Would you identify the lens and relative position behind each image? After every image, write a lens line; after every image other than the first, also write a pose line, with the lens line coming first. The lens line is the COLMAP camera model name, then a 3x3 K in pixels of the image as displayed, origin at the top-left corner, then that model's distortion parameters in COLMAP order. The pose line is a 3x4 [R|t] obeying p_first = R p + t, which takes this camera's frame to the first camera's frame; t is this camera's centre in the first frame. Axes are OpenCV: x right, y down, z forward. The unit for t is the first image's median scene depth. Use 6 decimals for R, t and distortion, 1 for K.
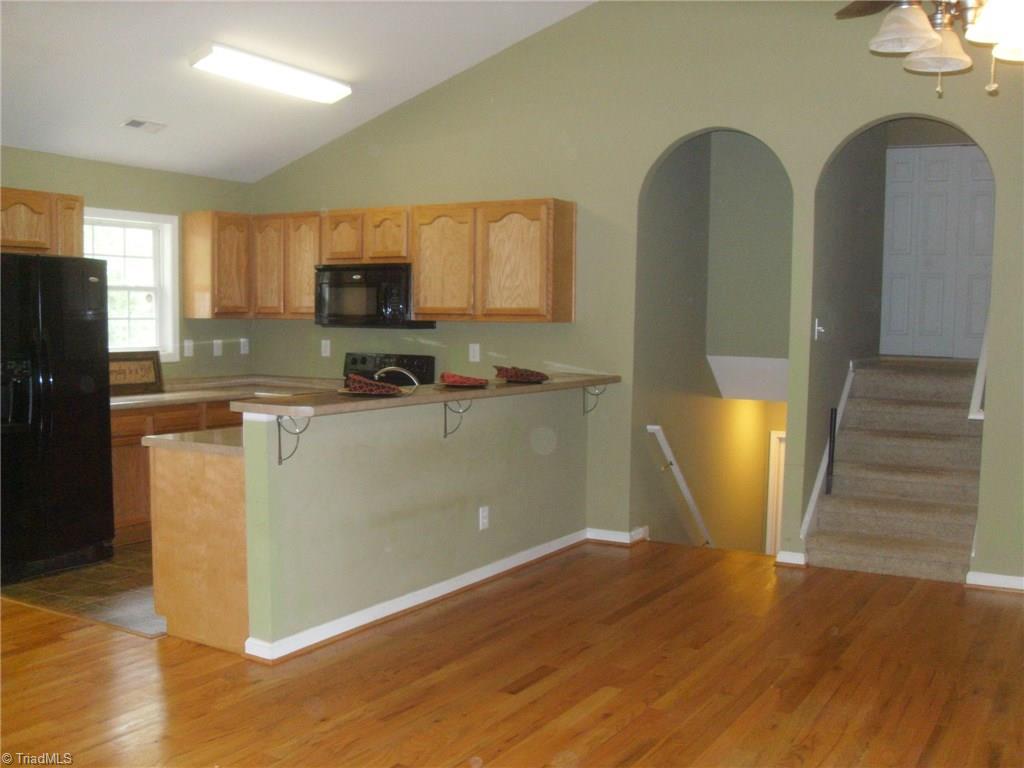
lens RADIAL K [[1061.6, 0, 528.8], [0, 1061.6, 424.1], [0, 0, 1]] dist [-0.198638, 0.212918]
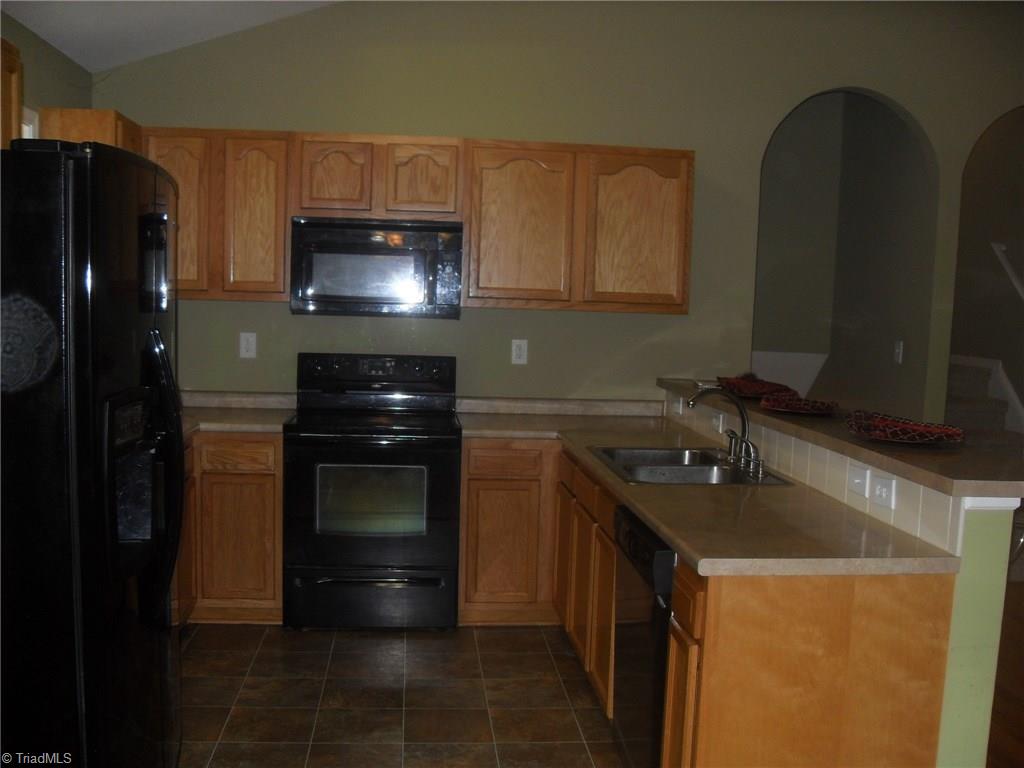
lens RADIAL K [[1061.6, 0, 528.8], [0, 1061.6, 424.1], [0, 0, 1]] dist [-0.198638, 0.212918]
pose [[0.810673, -0.055707, 0.582842, -0.548544], [0.035188, 0.998300, 0.046473, -0.059741], [-0.584440, -0.017166, 0.811255, 0.476176]]
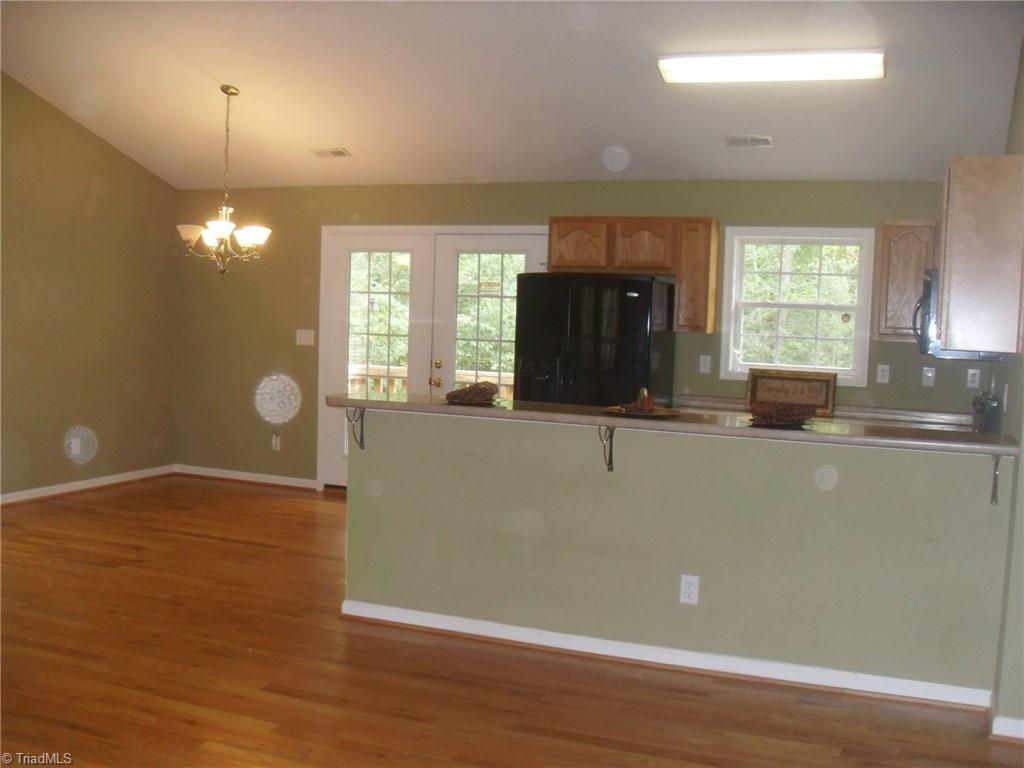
lens RADIAL K [[1061.6, 0, 528.8], [0, 1061.6, 424.1], [0, 0, 1]] dist [-0.198638, 0.212918]
pose [[0.138245, 0.091314, -0.986180, 0.646264], [-0.133343, 0.988391, 0.072826, -0.067689], [0.981381, 0.121433, 0.148816, 0.703516]]
